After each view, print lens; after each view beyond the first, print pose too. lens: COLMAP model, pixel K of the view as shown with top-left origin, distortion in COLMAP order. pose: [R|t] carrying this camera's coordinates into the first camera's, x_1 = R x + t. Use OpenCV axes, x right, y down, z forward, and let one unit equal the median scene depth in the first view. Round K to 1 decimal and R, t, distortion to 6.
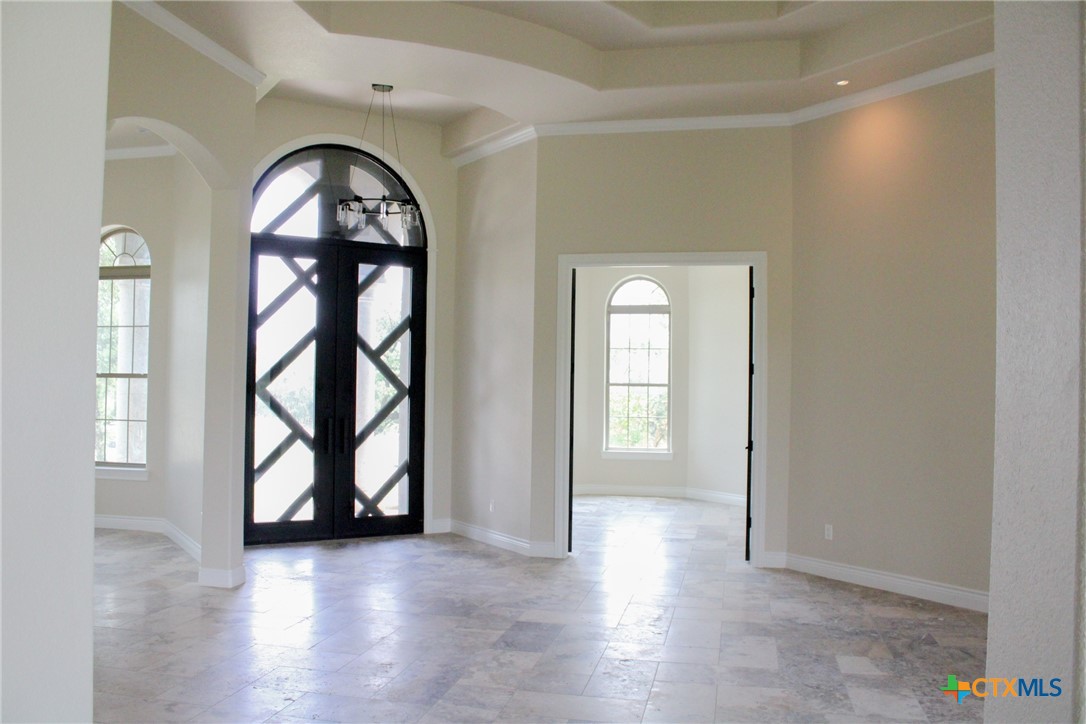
lens RADIAL K [[902.1, 0, 543.0], [0, 902.1, 362.0], [0, 0, 1]] dist [-0.127263, 0.005191]
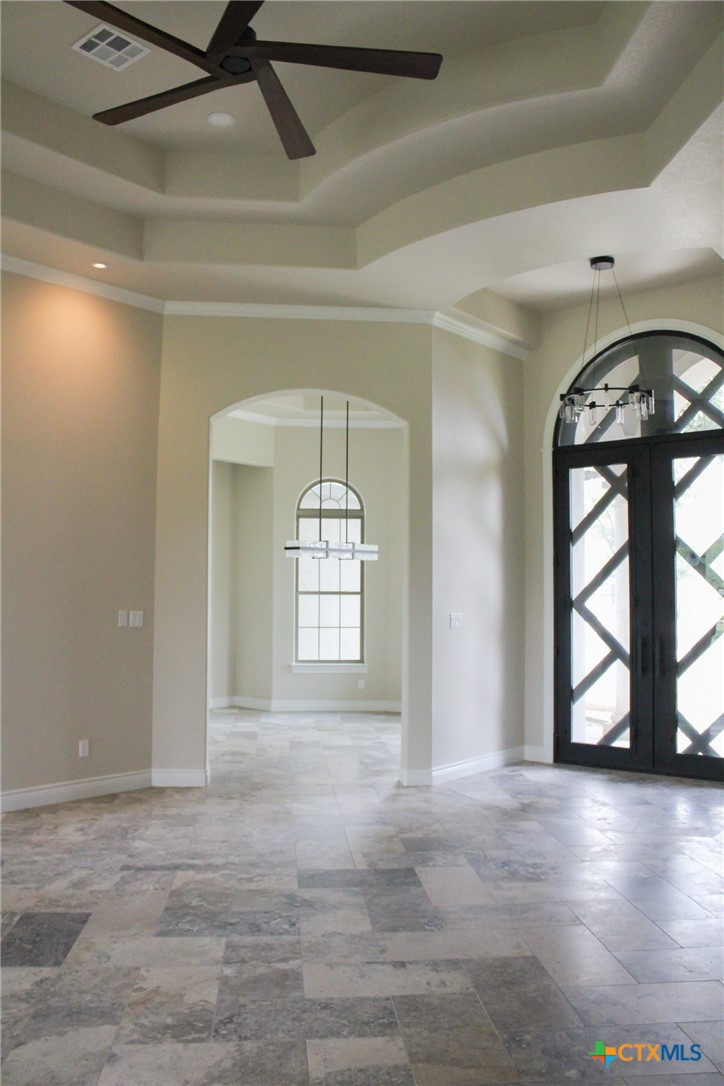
lens RADIAL K [[902.1, 0, 362.0], [0, 902.1, 543.0], [0, 0, 1]] dist [-0.127263, 0.005191]
pose [[0.303672, -0.068786, -0.950291, 0.542812], [0.023753, 0.997627, -0.064622, 0.020528], [0.952481, -0.002948, 0.304585, 0.473341]]
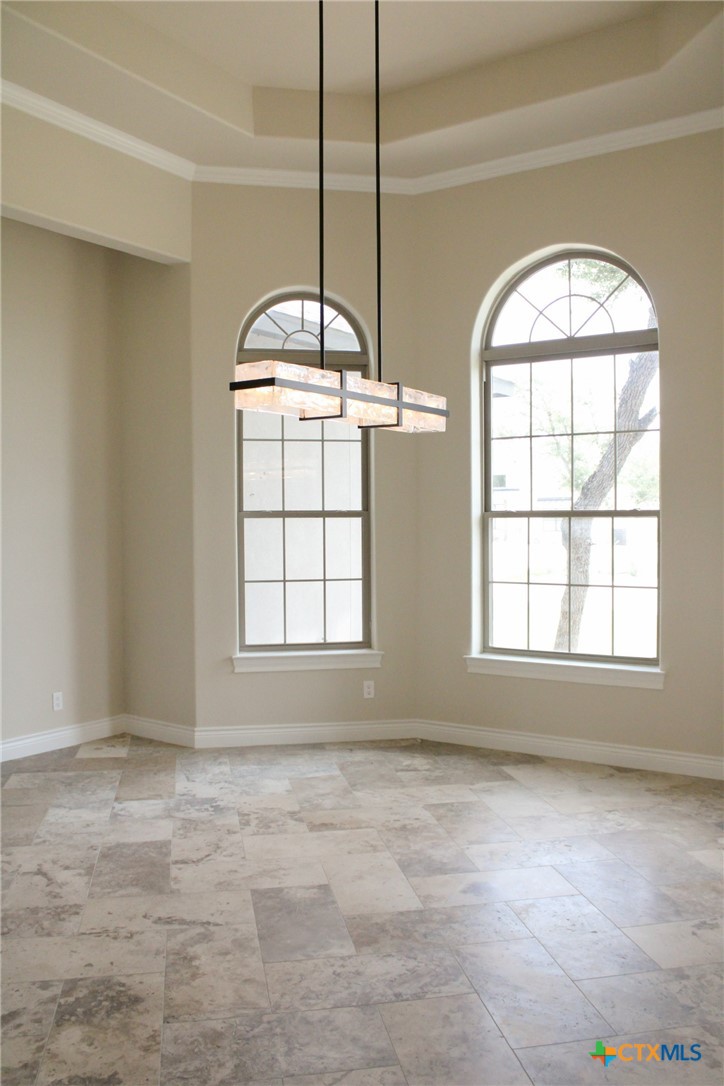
lens RADIAL K [[902.1, 0, 362.0], [0, 902.1, 543.0], [0, 0, 1]] dist [-0.127263, 0.005191]
pose [[0.392242, 0.004404, -0.919852, 0.333799], [0.037351, 0.999088, 0.020711, 0.019303], [0.919104, -0.042481, 0.391719, 0.516328]]
